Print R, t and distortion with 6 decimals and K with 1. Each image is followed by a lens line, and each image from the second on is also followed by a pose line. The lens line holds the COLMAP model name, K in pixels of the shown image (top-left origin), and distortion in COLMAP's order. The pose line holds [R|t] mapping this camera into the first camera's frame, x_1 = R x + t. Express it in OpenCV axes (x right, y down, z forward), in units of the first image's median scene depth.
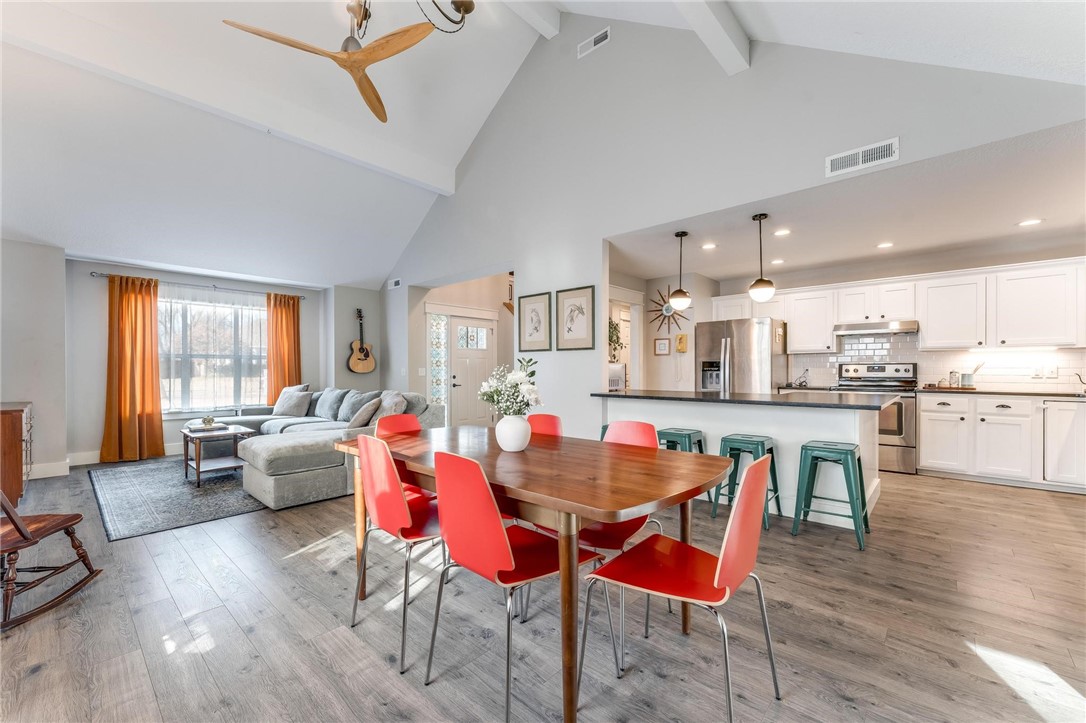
lens RADIAL K [[443.3, 0, 540.7], [0, 443.3, 367.7], [0, 0, 1]] dist [0.001728, 0.000308]
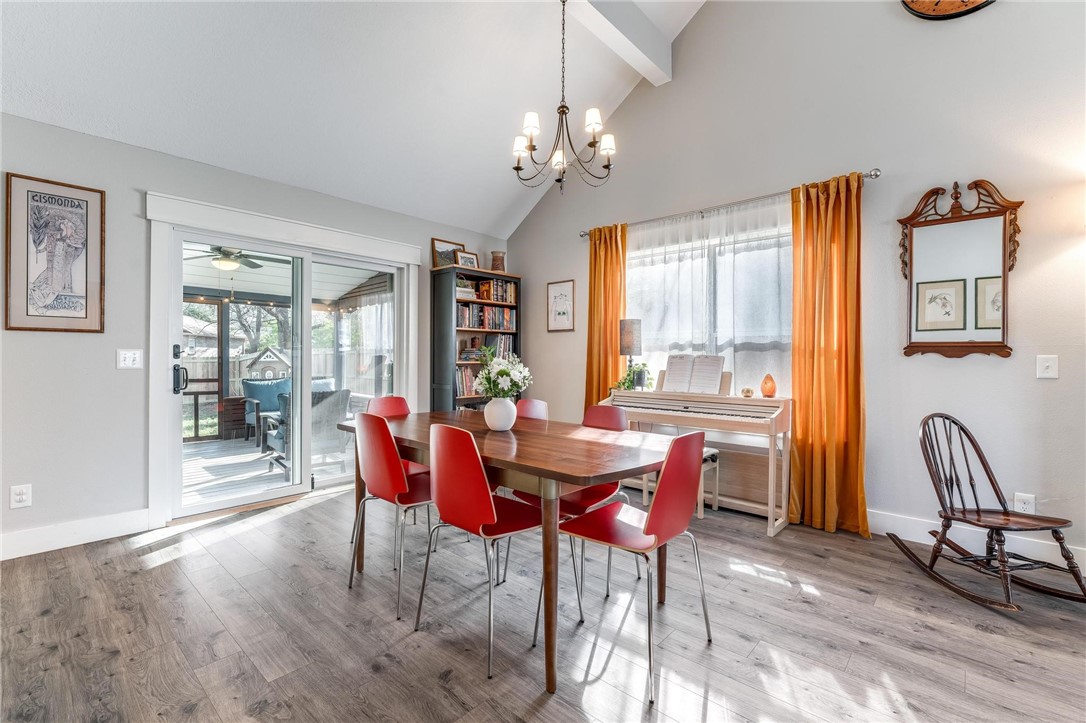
lens RADIAL K [[470.9, 0, 543.4], [0, 470.9, 356.7], [0, 0, 1]] dist [-0.000573, -0.000165]
pose [[-0.999867, -0.001325, -0.016266, -0.058099], [-0.001287, 0.999996, -0.002365, 0.003305], [0.016269, -0.002344, -0.999865, 0.859351]]
